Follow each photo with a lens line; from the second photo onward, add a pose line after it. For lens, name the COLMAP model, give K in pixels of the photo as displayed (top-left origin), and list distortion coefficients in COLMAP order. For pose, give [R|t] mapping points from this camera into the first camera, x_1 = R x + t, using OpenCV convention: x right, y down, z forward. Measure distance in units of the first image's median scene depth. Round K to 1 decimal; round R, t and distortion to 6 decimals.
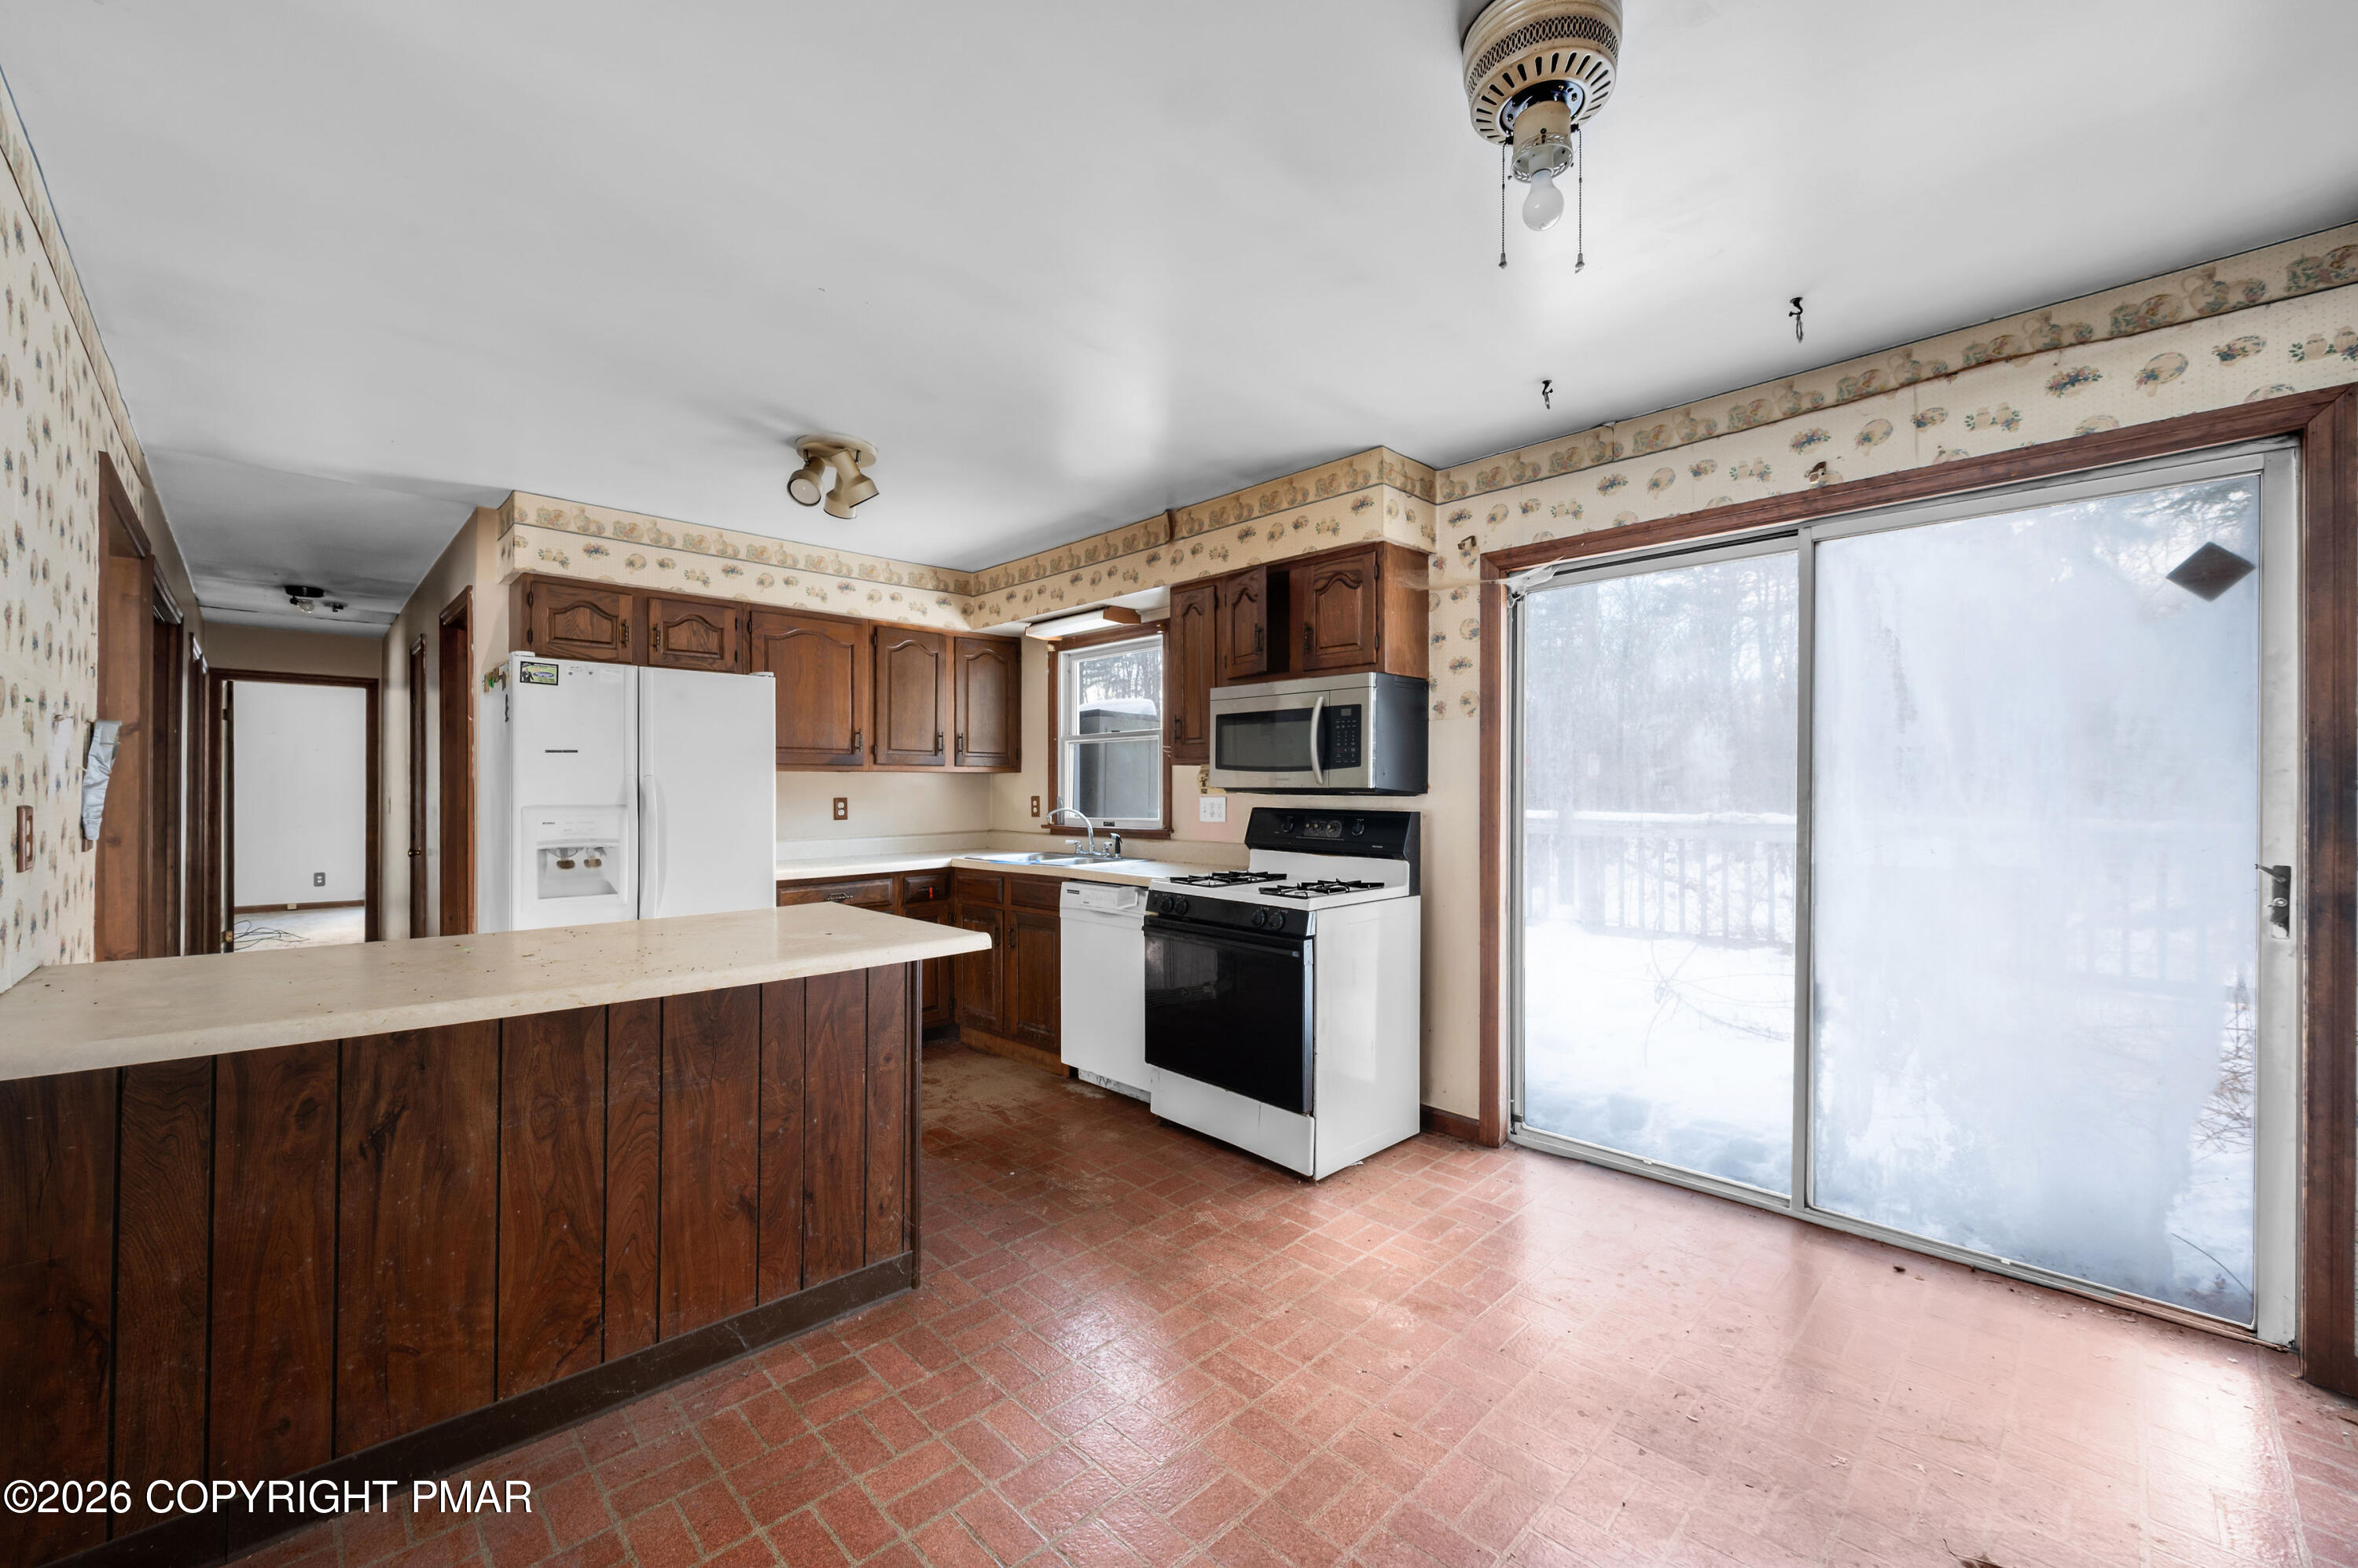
lens RADIAL K [[931.6, 0, 1171.5], [0, 931.6, 785.8], [0, 0, 1]] dist [0.001306, 0.000115]
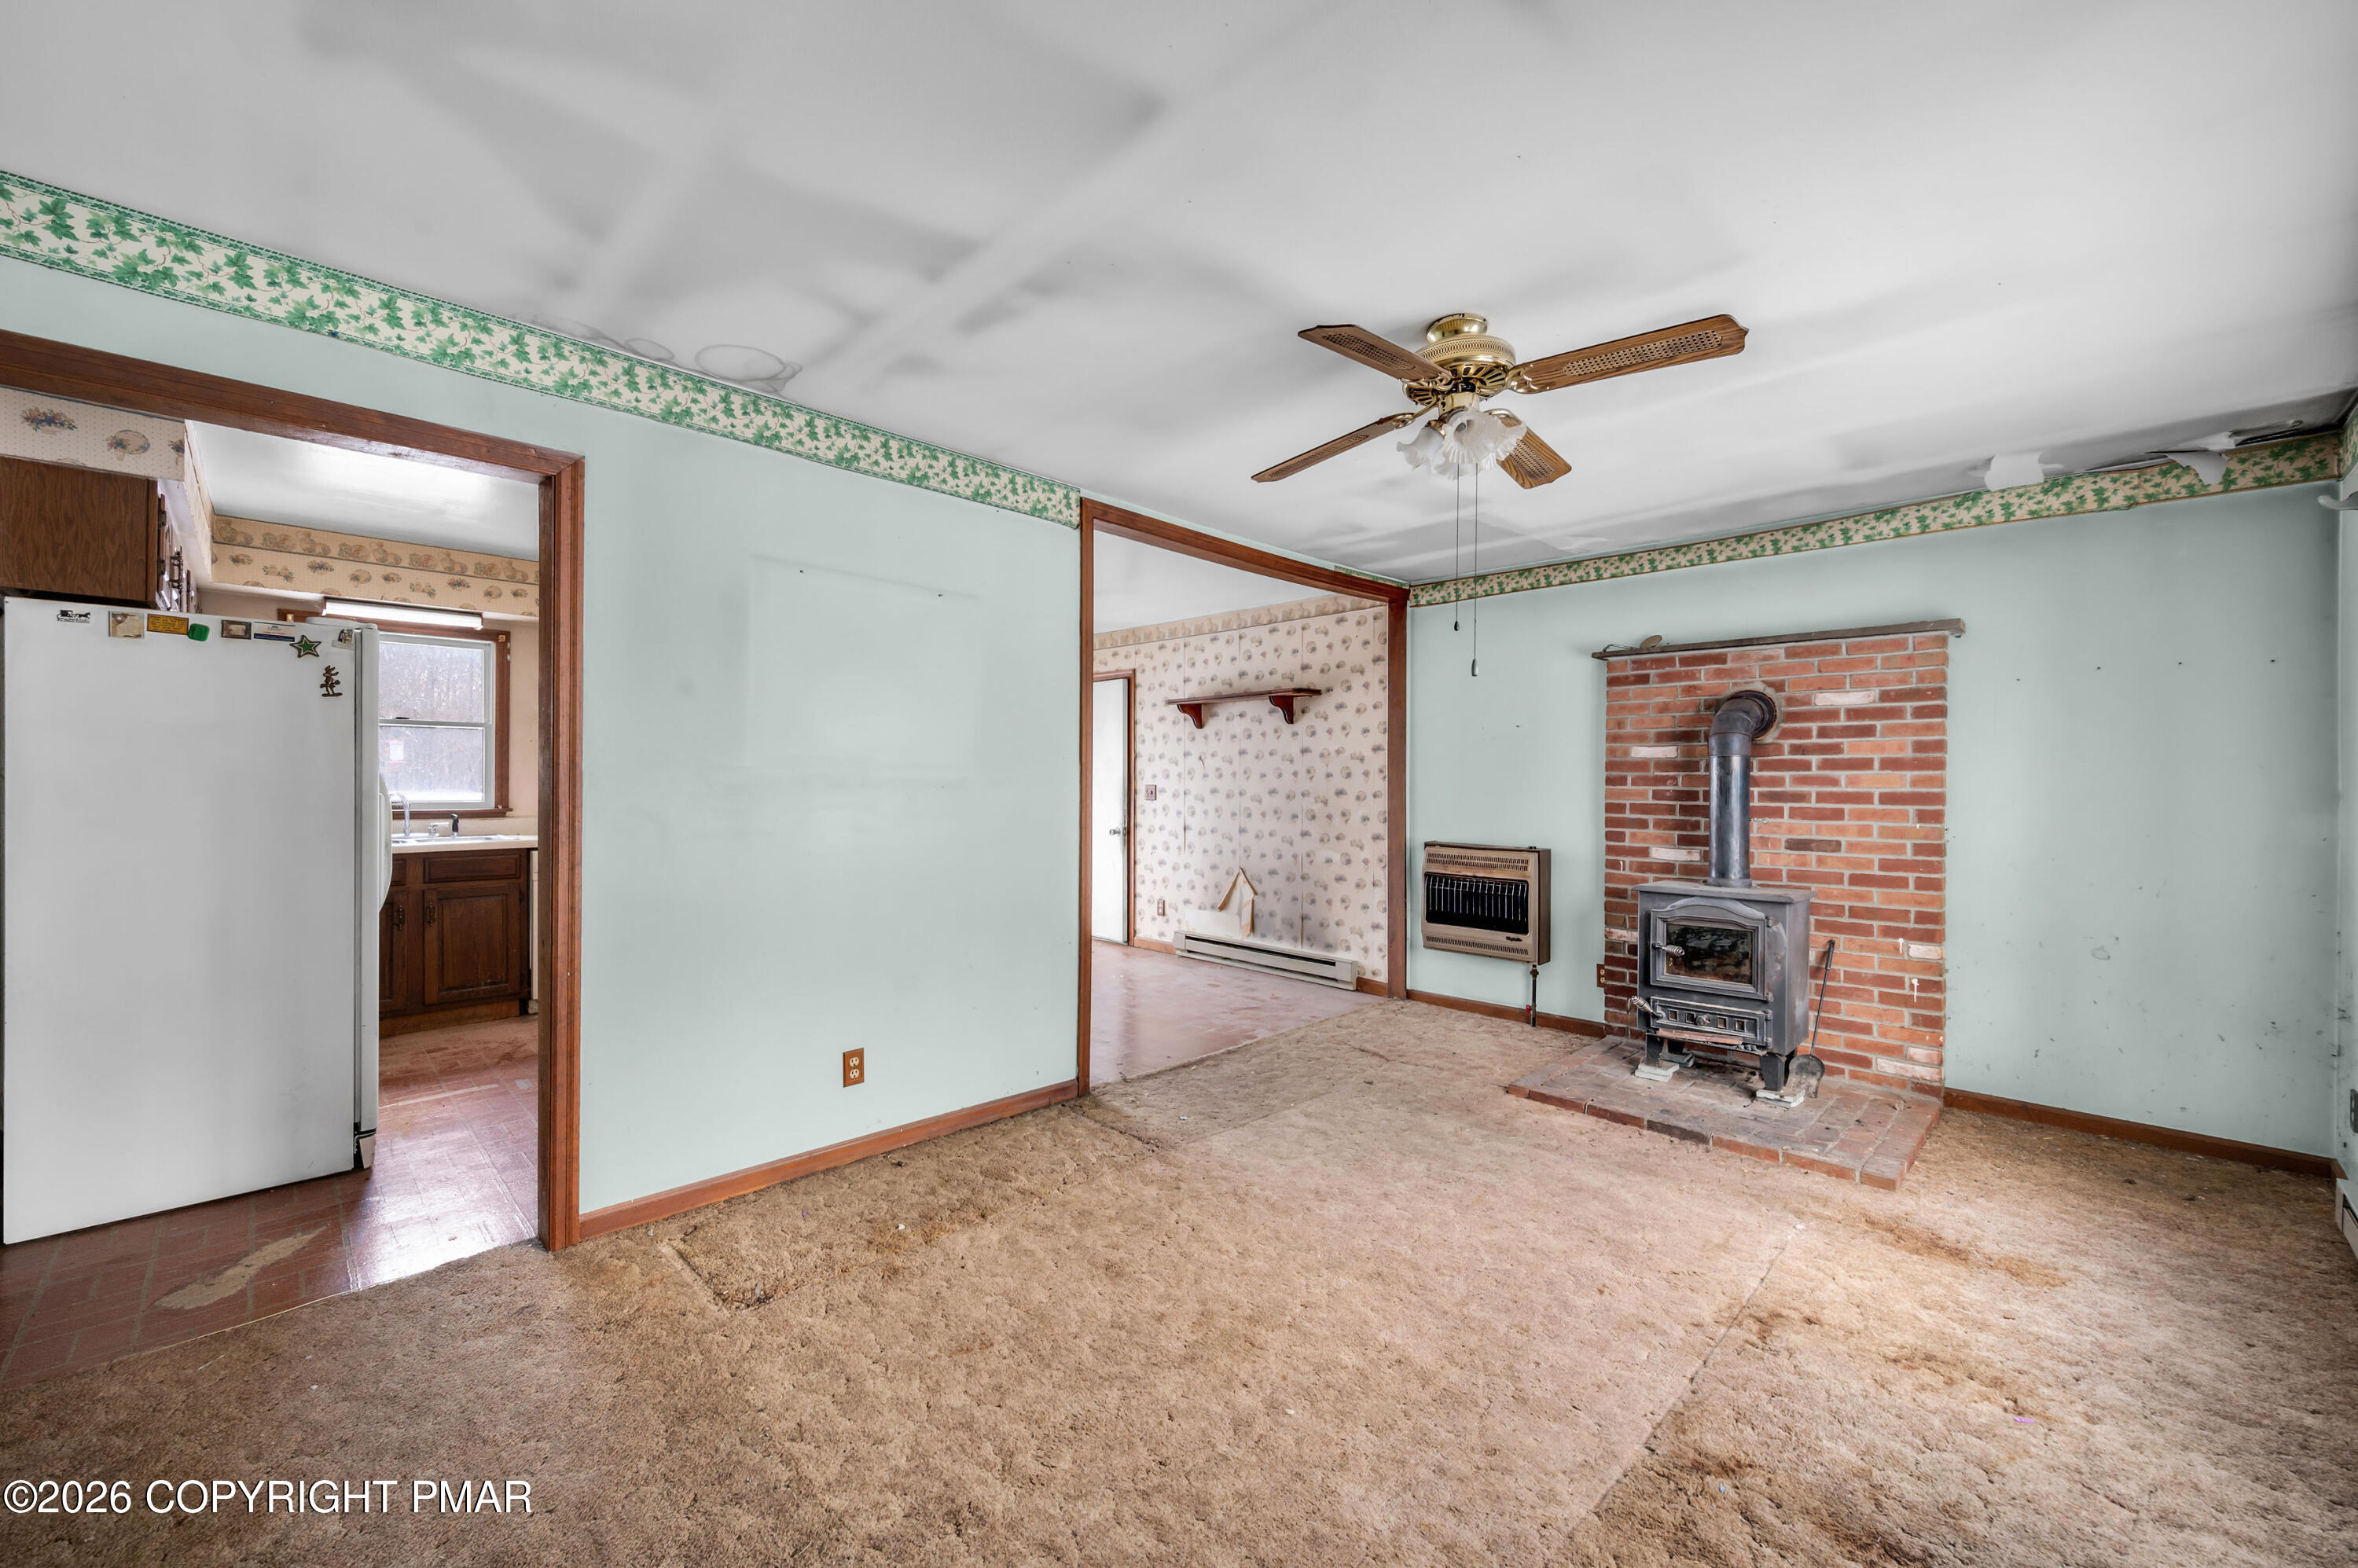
lens RADIAL K [[931.6, 0, 1171.5], [0, 931.6, 785.8], [0, 0, 1]] dist [0.001306, 0.000115]
pose [[-0.006721, -0.005461, 0.999963, -1.463693], [-0.015784, 0.999861, 0.005355, -0.001007], [-0.999853, -0.015748, -0.006806, 0.214391]]
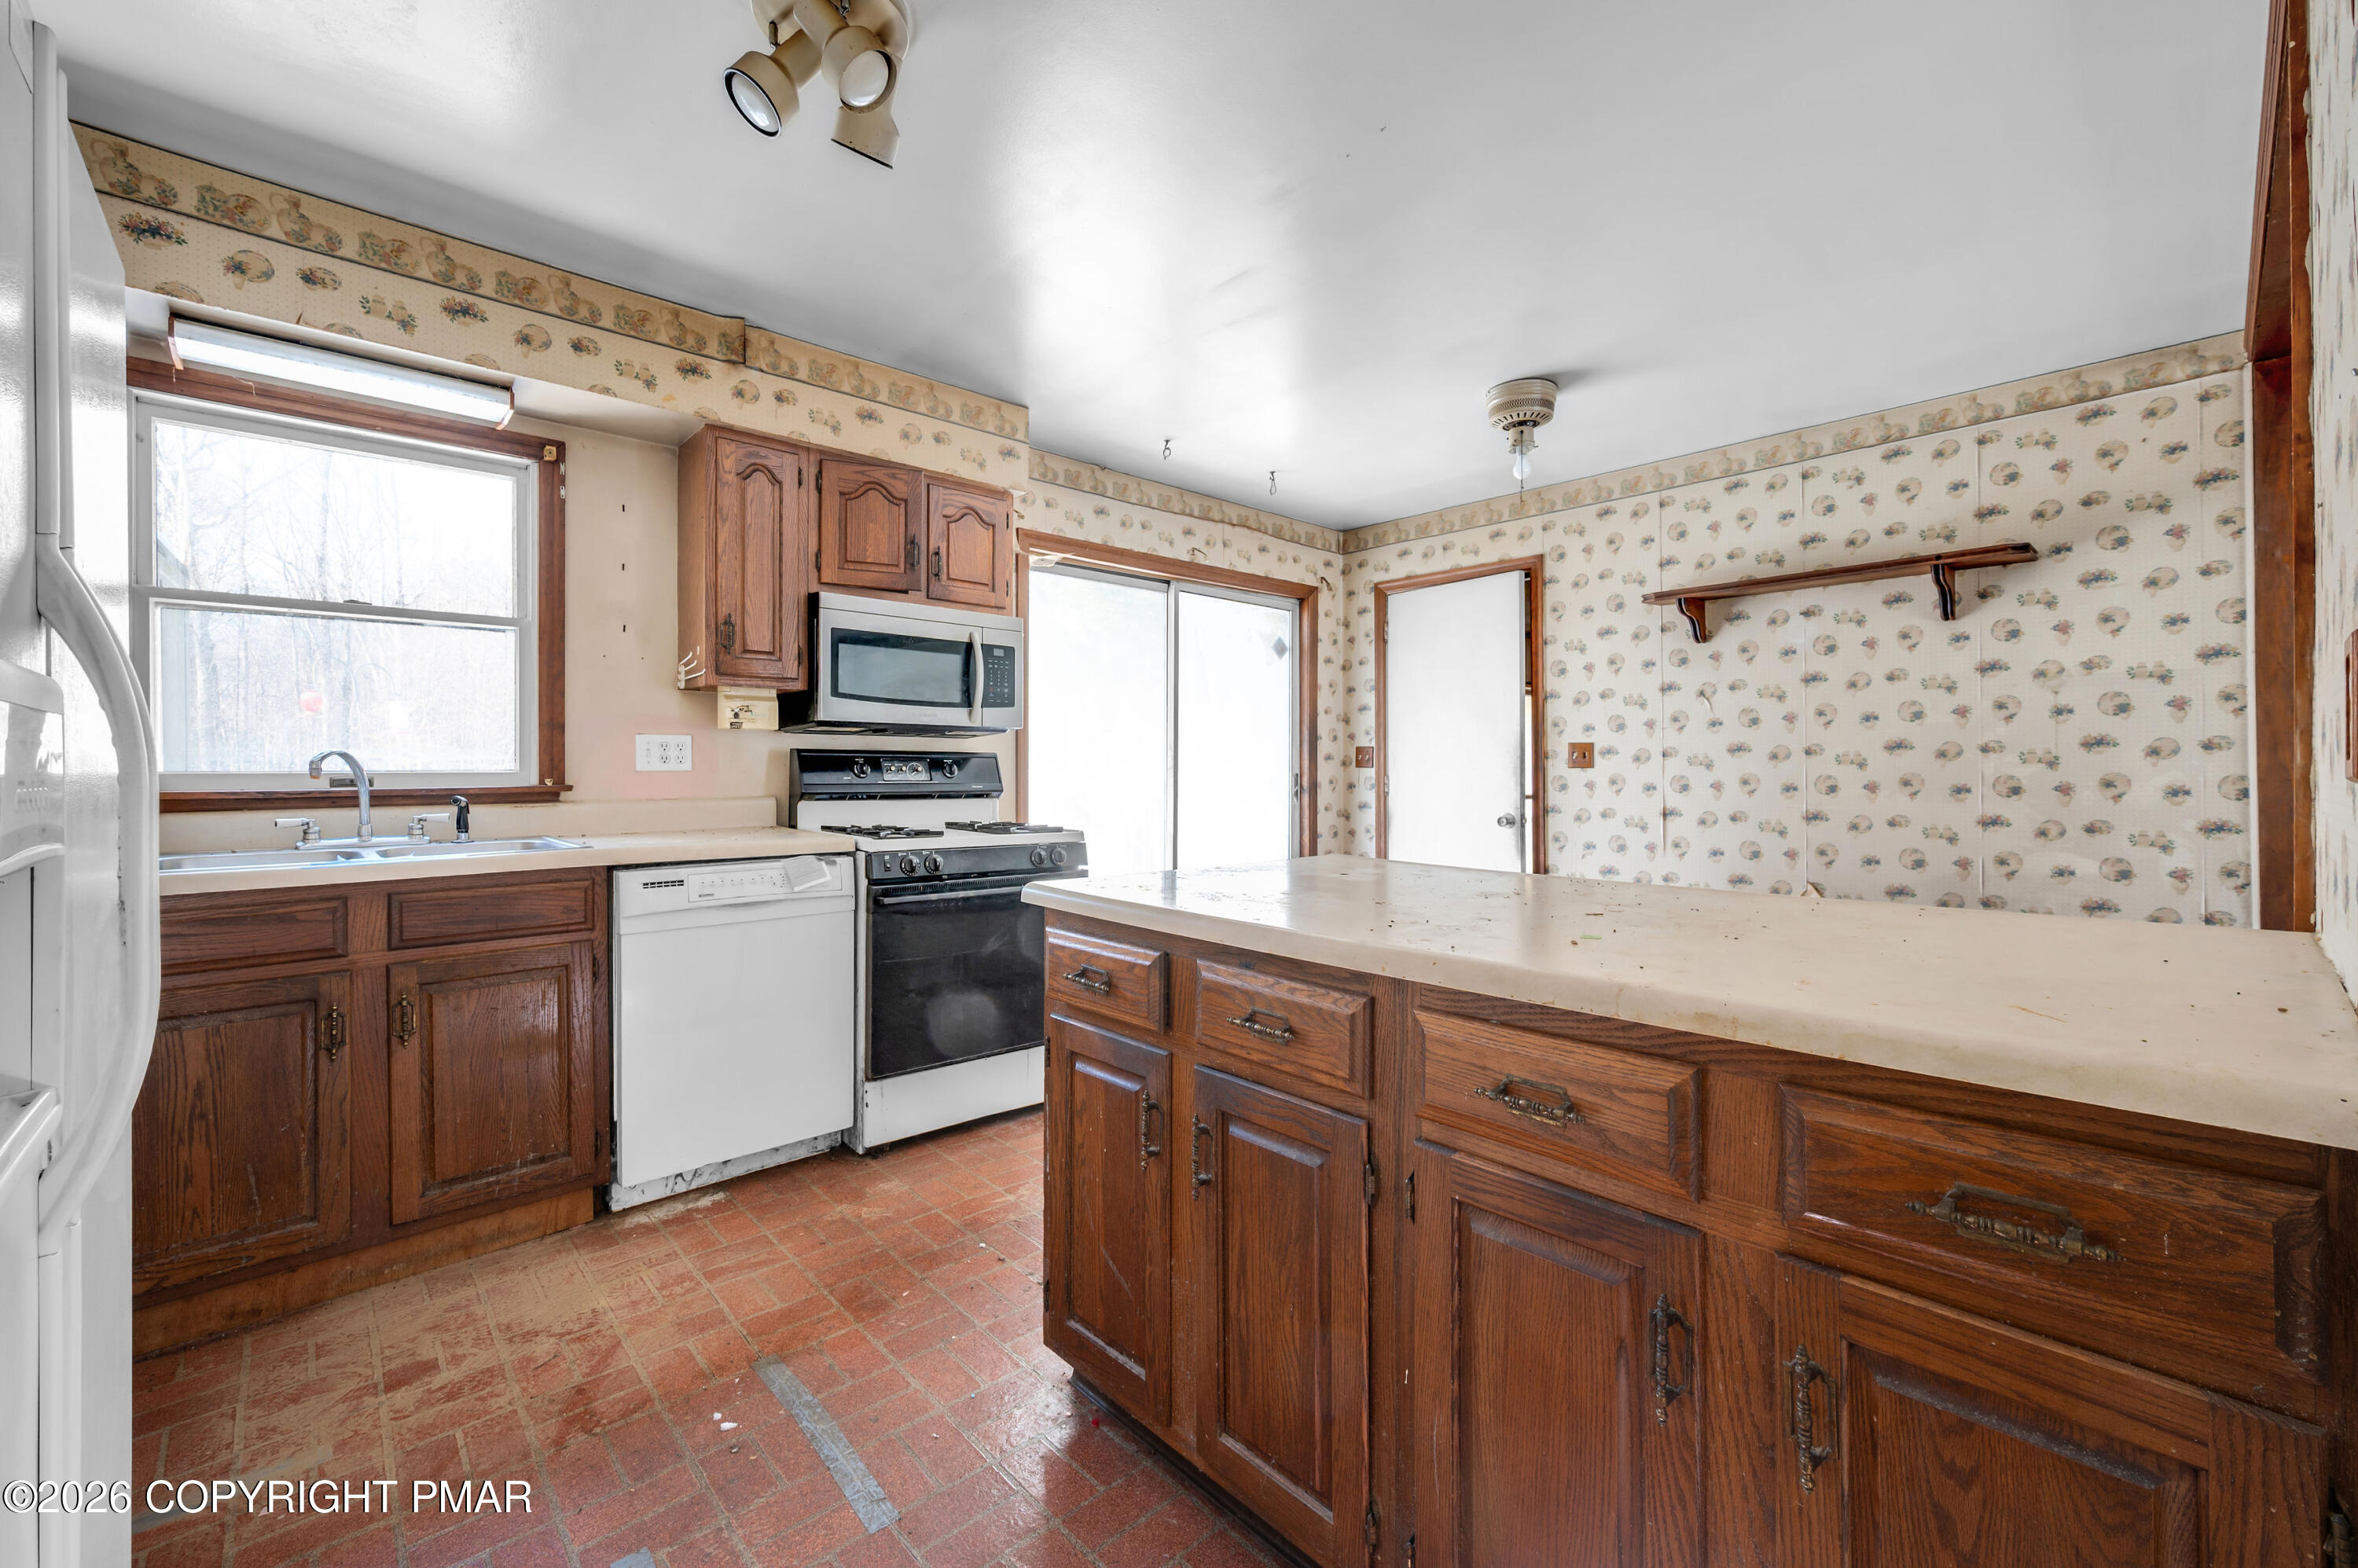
lens RADIAL K [[954.2, 0, 1151.6], [0, 954.2, 766.2], [0, 0, 1]] dist [0.001661, 0.000195]
pose [[0.041755, -0.000198, 0.999128, -0.765947], [-0.005258, 0.999986, 0.000418, 0.039537], [-0.999114, -0.005271, 0.041753, 0.722500]]
